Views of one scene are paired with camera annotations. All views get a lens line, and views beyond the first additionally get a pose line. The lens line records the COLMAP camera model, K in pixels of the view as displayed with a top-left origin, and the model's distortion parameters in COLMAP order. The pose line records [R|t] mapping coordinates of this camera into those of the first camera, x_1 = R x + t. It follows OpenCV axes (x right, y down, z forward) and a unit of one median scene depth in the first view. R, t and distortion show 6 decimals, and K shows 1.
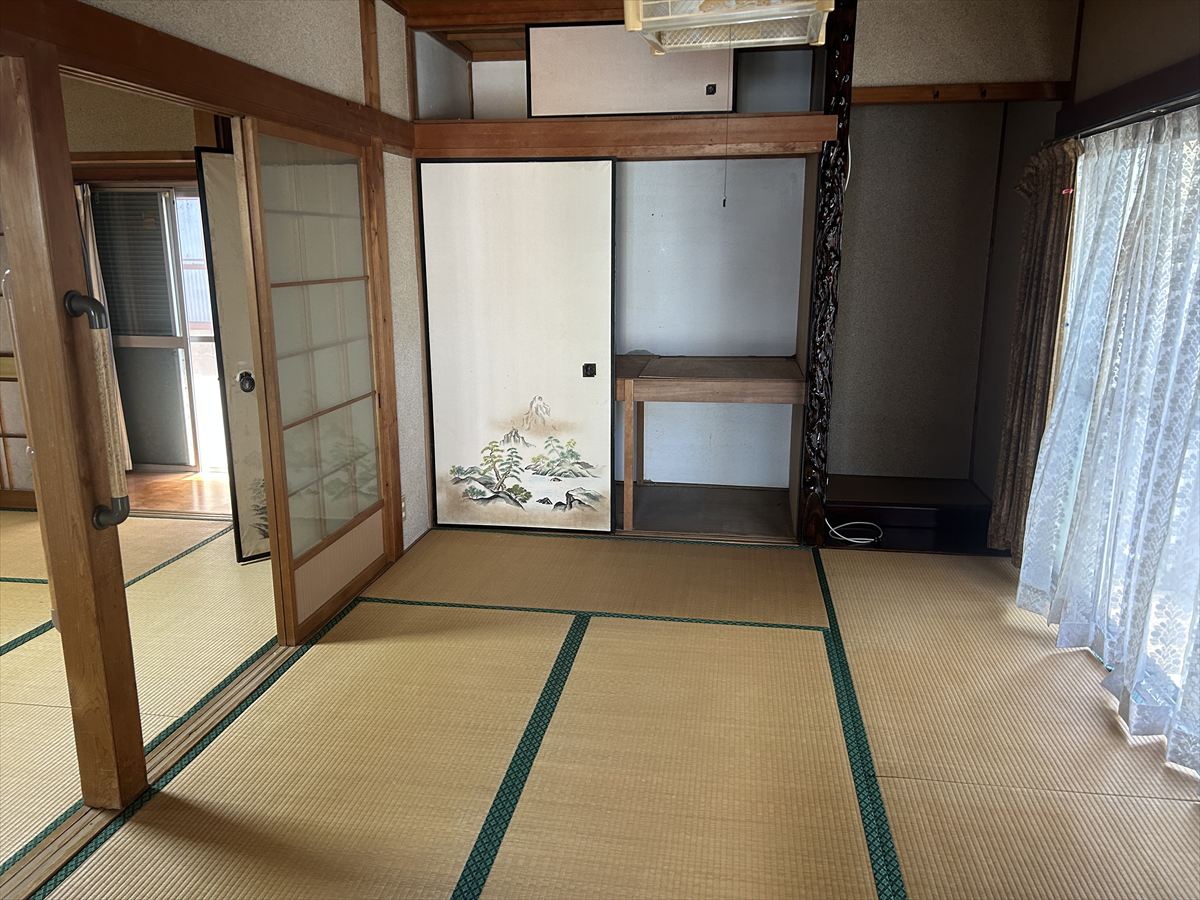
lens RADIAL K [[904.1, 0, 596.2], [0, 904.1, 447.3], [0, 0, 1]] dist [0.068032, -0.064839]
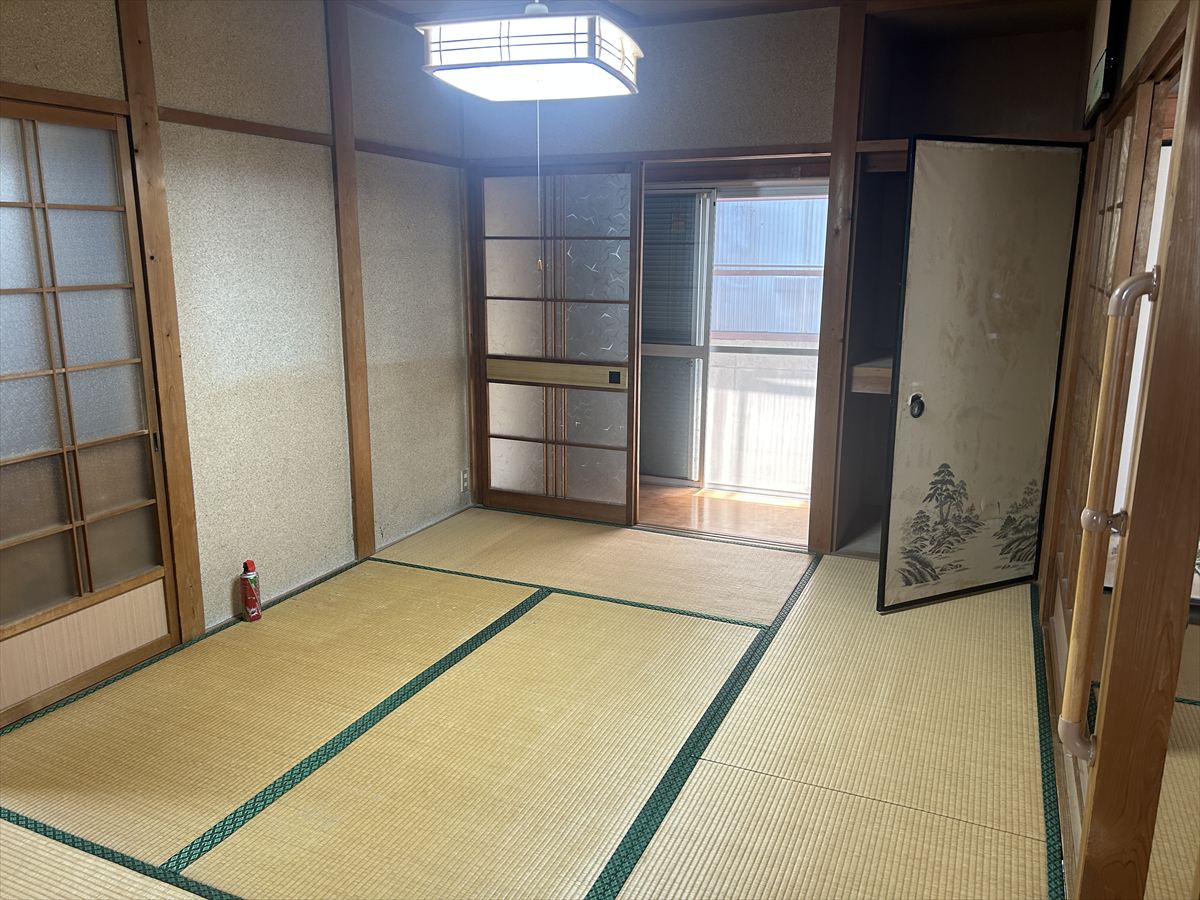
lens RADIAL K [[904.1, 0, 596.2], [0, 904.1, 447.3], [0, 0, 1]] dist [0.068032, -0.064839]
pose [[0.964530, 0.061268, -0.256764, -0.311104], [-0.062932, 0.998016, 0.001738, -0.010332], [0.256361, 0.014483, 0.966473, 0.061915]]
